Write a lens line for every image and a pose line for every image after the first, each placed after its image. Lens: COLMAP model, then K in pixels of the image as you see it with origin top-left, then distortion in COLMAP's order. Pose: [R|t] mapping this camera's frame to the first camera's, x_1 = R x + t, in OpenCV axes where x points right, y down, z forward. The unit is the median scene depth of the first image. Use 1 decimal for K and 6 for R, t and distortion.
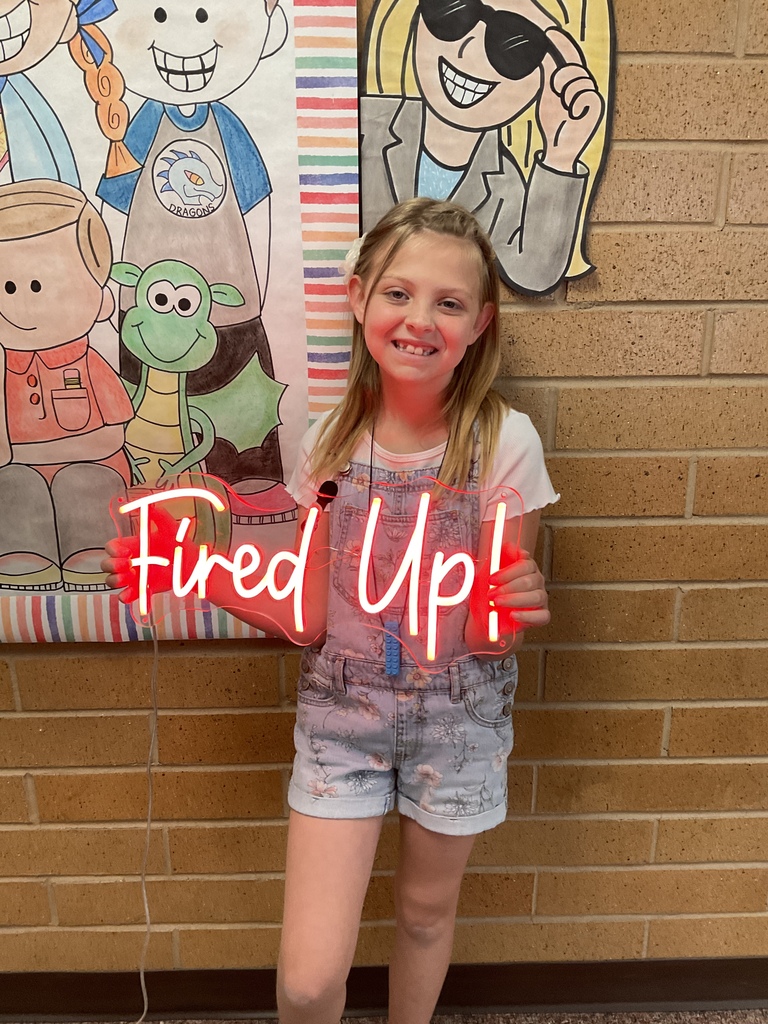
lens RADIAL K [[846.9, 0, 381.8], [0, 846.9, 518.3], [0, 0, 1]] dist [0.072805, -0.141427]
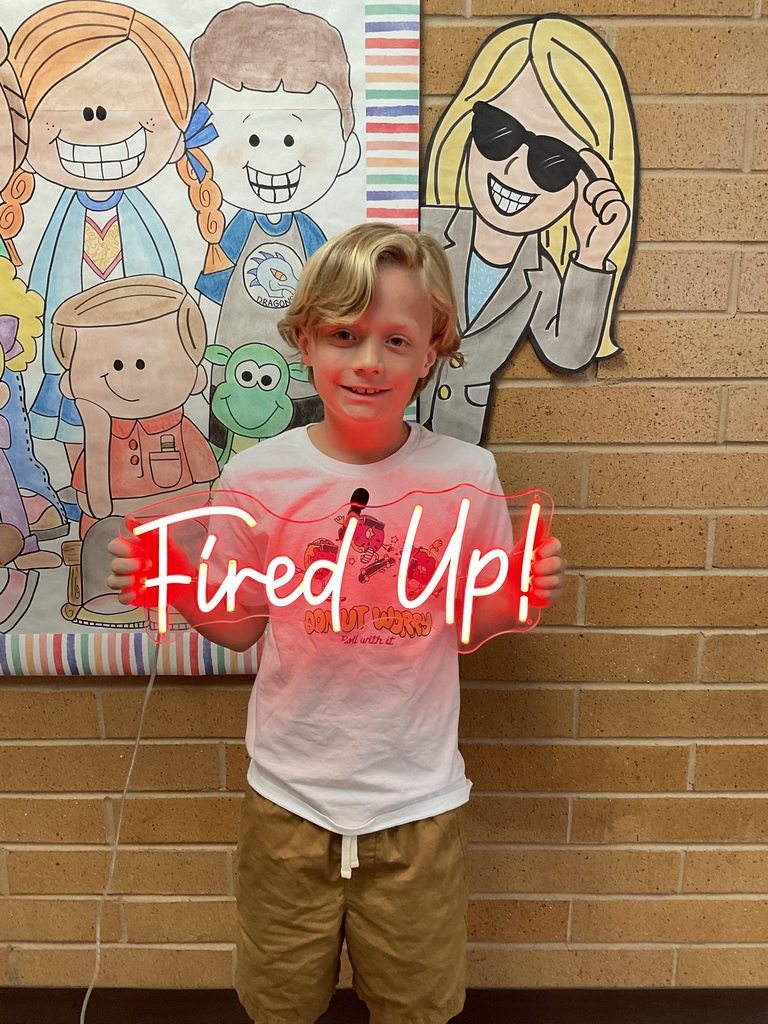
lens RADIAL K [[846.9, 0, 381.4], [0, 846.9, 520.3], [0, 0, 1]] dist [0.072805, -0.141427]
pose [[0.999665, 0.007762, -0.024695, -0.043906], [-0.009363, 0.997816, -0.065392, 0.013721], [0.024134, 0.065601, 0.997554, -0.136213]]
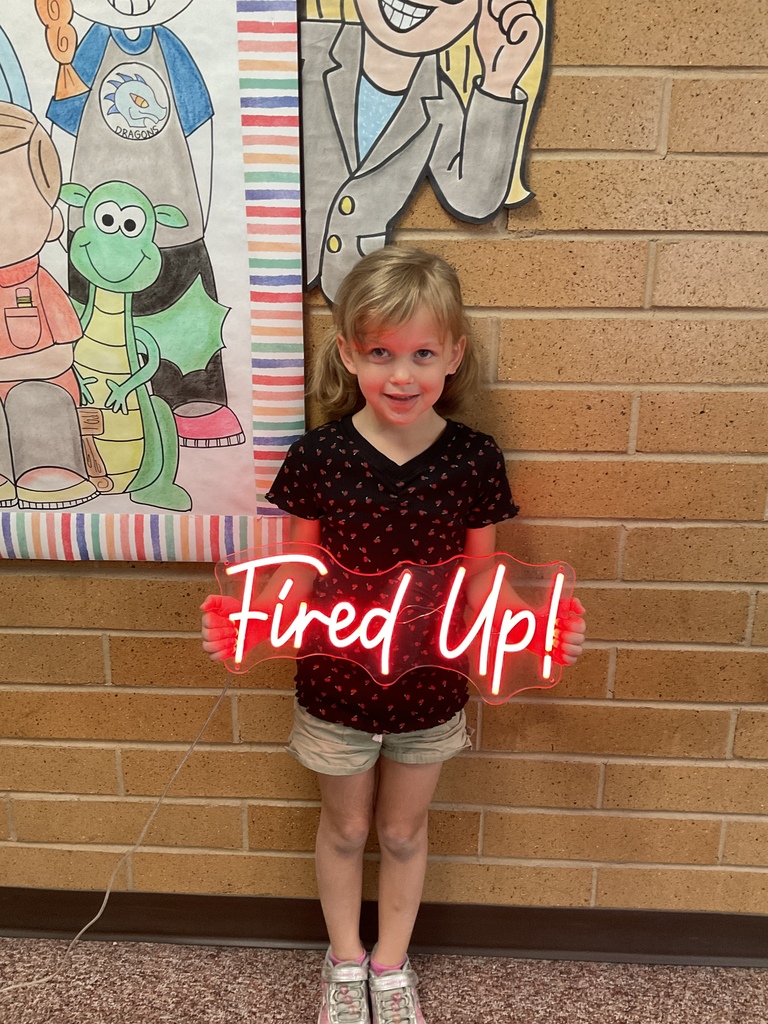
lens RADIAL K [[846.9, 0, 385.8], [0, 846.9, 515.9], [0, 0, 1]] dist [0.072805, -0.141427]
pose [[0.998029, 0.030657, -0.054758, 0.141475], [-0.030721, 0.999528, -0.000342, 0.088862], [0.054721, 0.002023, 0.998500, -0.011215]]
